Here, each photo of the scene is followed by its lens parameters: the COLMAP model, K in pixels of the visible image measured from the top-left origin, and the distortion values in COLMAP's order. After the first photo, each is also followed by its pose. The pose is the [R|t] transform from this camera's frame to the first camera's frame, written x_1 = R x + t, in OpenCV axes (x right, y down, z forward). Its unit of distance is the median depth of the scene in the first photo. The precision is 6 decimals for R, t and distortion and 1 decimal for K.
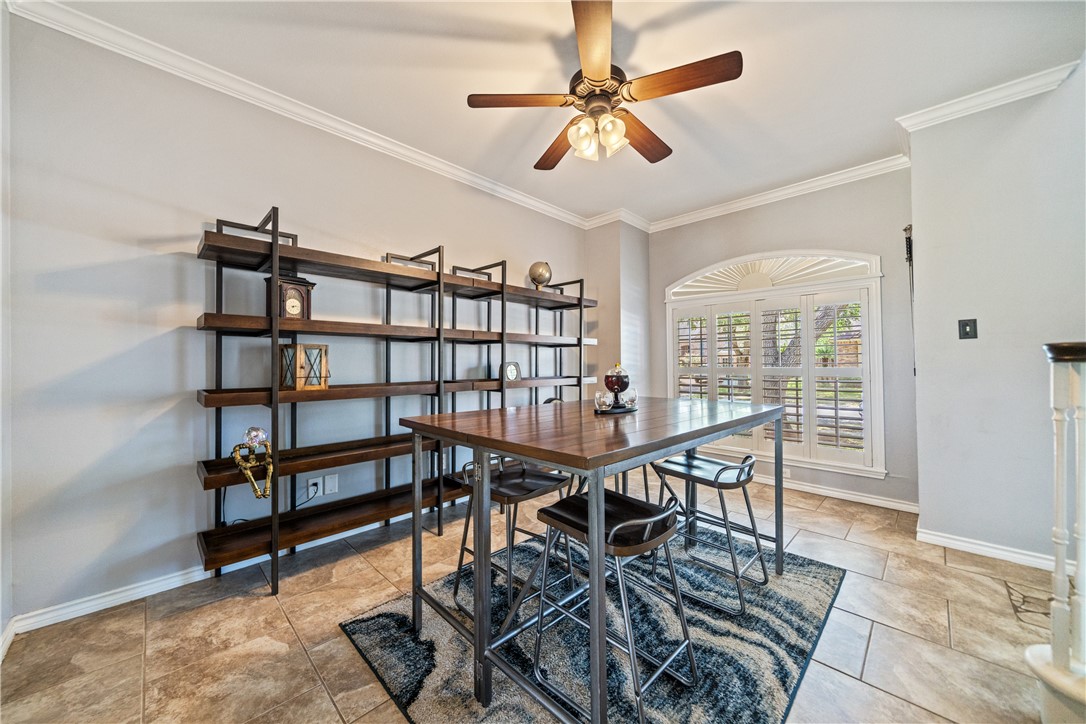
lens RADIAL K [[397.5, 0, 540.0], [0, 397.5, 353.3], [0, 0, 1]] dist [0.002134, 0.000036]
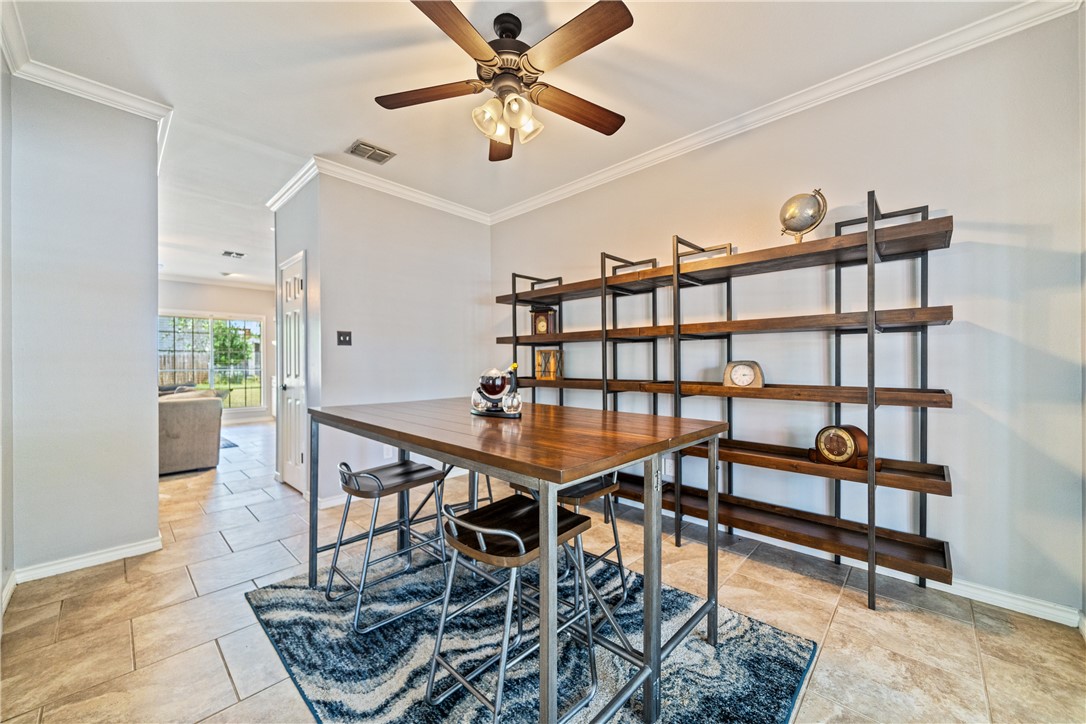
lens RADIAL K [[407.0, 0, 543.0], [0, 407.0, 362.0], [0, 0, 1]] dist [-0.003529, 0.000016]
pose [[0.021227, 0.003990, -0.999767, 0.821375], [0.029154, 0.999564, 0.004609, 0.013400], [0.999350, -0.029245, 0.021102, 0.788710]]
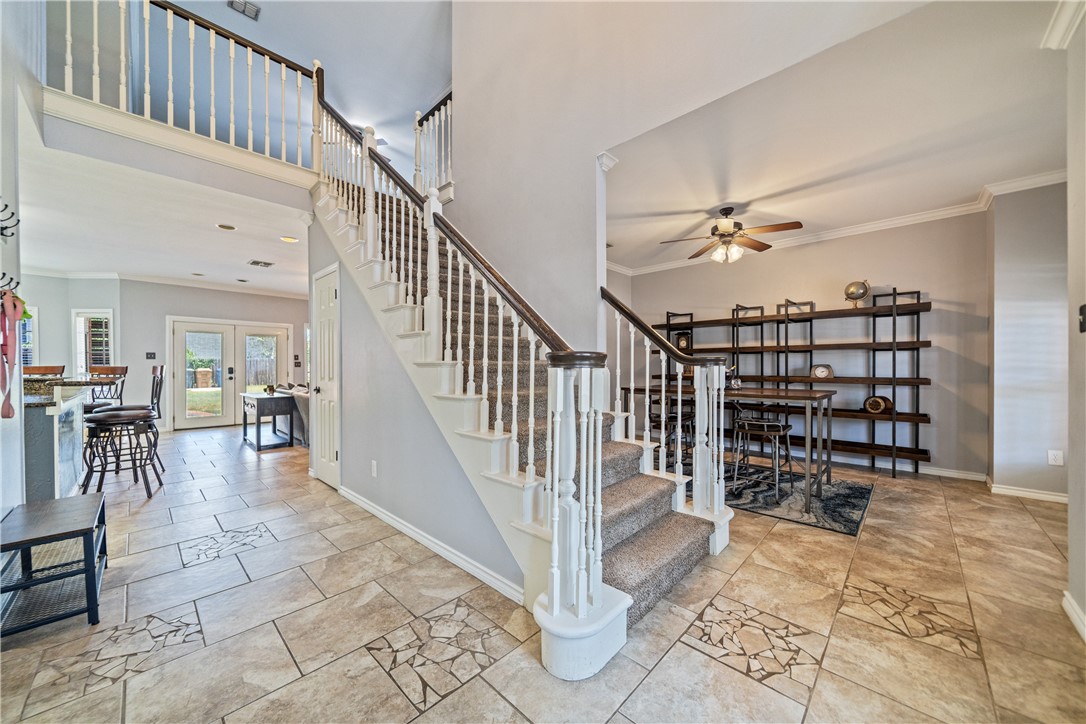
lens RADIAL K [[394.2, 0, 544.5], [0, 394.2, 367.0], [0, 0, 1]] dist [-0.000127, -0.000147]
pose [[0.025362, 0.008627, -0.999641, 1.583051], [0.031146, 0.999470, 0.009415, -0.015885], [0.999193, -0.031374, 0.025080, 0.018218]]
